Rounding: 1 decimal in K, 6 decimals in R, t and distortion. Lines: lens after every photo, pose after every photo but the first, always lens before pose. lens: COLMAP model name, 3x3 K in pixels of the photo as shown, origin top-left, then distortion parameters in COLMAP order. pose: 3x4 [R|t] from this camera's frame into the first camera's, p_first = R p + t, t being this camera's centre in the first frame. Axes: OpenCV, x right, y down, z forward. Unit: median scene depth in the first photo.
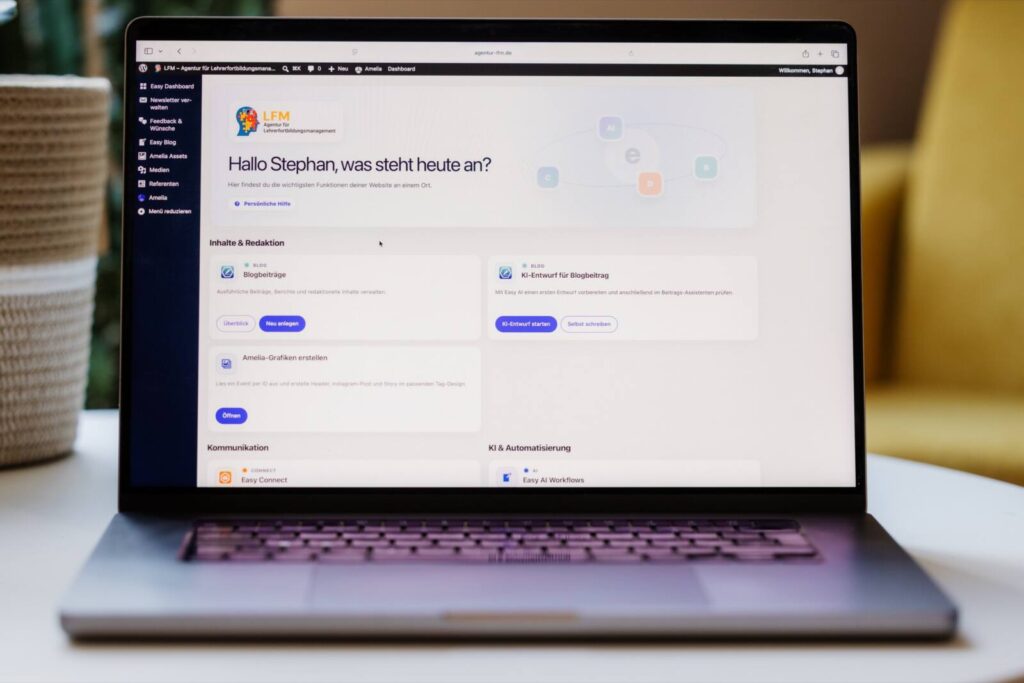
lens RADIAL K [[3019.0, 0, 512.0], [0, 3019.0, 341.5], [0, 0, 1]] dist [0.014138, 1.238429]
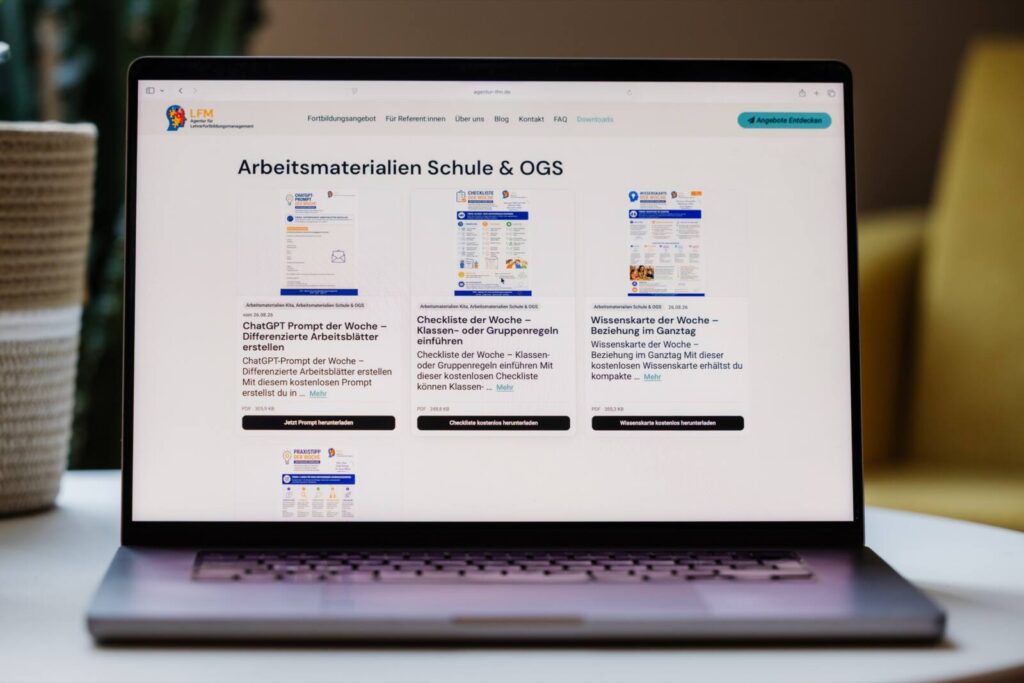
lens RADIAL K [[3722.0, 0, 512.0], [0, 3722.0, 341.5], [0, 0, 1]] dist [-0.051823, -0.927482]
pose [[0.999930, -0.000943, 0.011761, -0.012947], [0.001425, 0.999156, -0.041063, 0.034817], [-0.011712, 0.041077, 0.999087, -0.213504]]
